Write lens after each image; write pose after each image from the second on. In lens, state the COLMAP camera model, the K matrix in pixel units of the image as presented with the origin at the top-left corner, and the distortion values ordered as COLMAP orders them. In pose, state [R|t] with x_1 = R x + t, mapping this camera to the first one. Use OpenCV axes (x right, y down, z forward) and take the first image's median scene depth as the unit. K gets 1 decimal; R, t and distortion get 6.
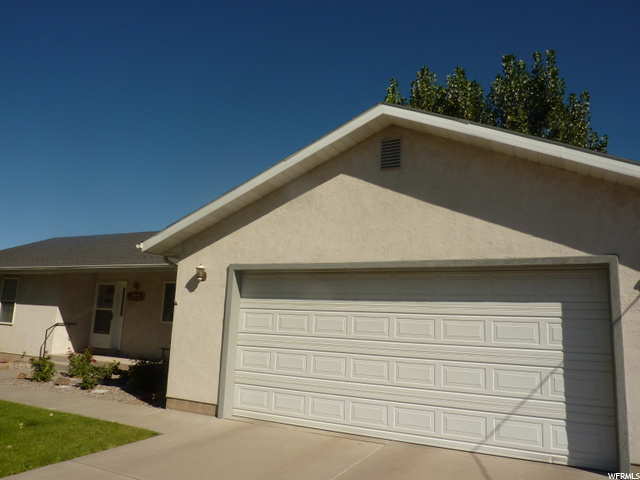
lens RADIAL K [[469.2, 0, 319.0], [0, 469.2, 241.9], [0, 0, 1]] dist [-0.014004, -0.013269]
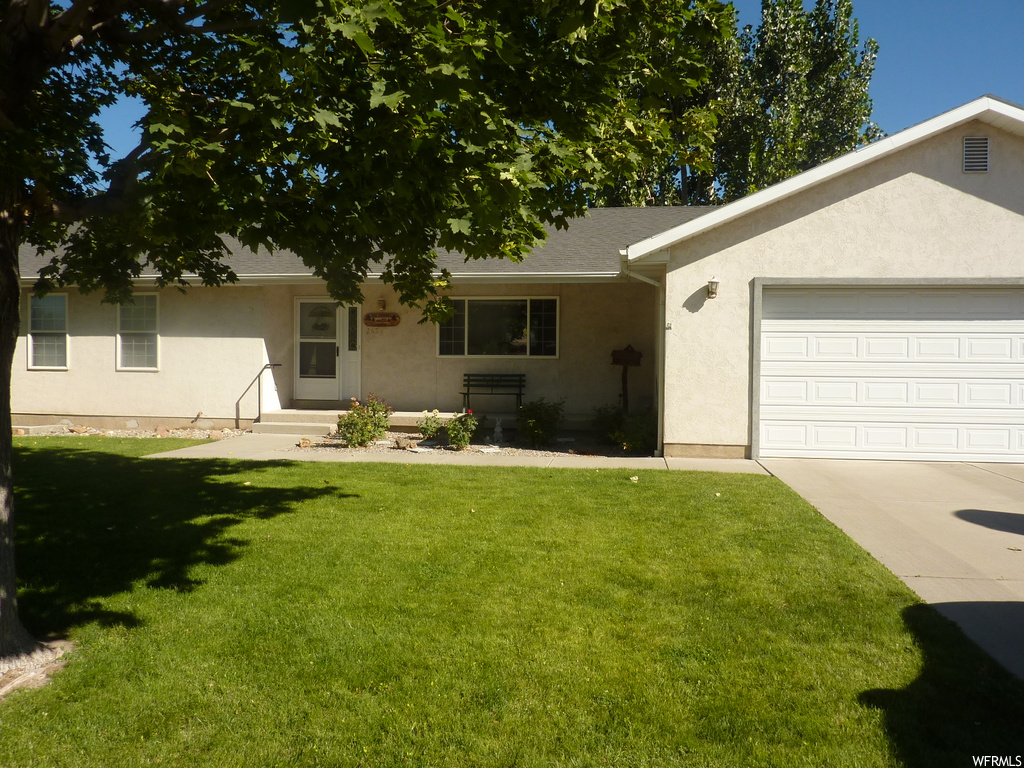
lens RADIAL K [[750.7, 0, 516.7], [0, 750.7, 385.8], [0, 0, 1]] dist [-0.014004, -0.013269]
pose [[0.948445, -0.041643, 0.314195, -1.014814], [-0.024592, 0.978673, 0.203947, -0.023231], [-0.315987, -0.201159, 0.927193, -0.100790]]
